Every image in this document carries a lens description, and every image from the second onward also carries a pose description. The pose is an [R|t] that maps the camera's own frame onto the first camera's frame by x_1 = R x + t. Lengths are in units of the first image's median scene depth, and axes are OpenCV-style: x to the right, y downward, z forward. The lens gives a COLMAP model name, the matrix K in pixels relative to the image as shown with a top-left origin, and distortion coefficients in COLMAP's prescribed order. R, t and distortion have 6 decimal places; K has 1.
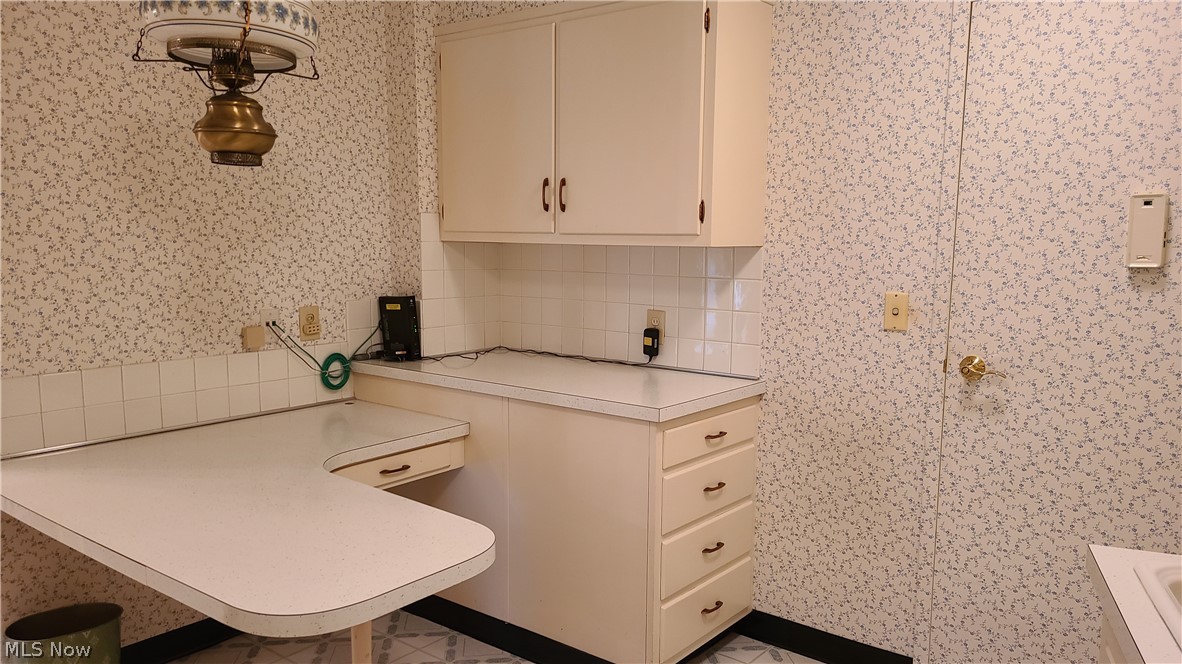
lens RADIAL K [[873.9, 0, 591.3], [0, 873.9, 336.1], [0, 0, 1]] dist [0.052087, -0.006943]
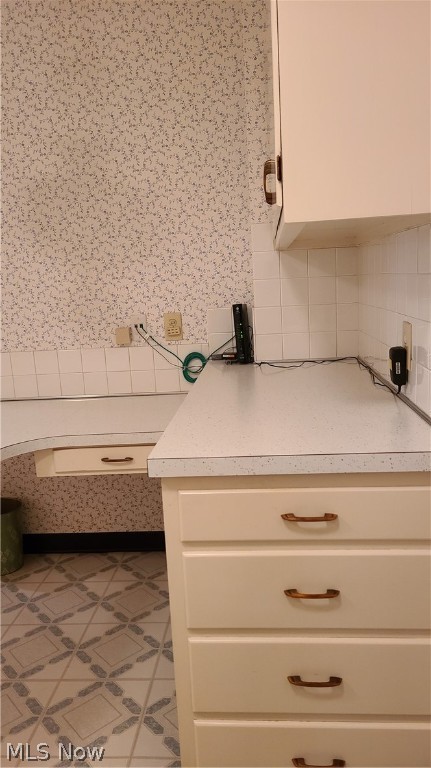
lens RADIAL K [[567.8, 0, 216.8], [0, 567.8, 372.9], [0, 0, 1]] dist [0.052087, -0.006943]
pose [[0.560770, 0.093520, -0.822673, 0.379585], [-0.037190, 0.995443, 0.087810, -0.022526], [0.827136, -0.018646, 0.561693, 0.610540]]
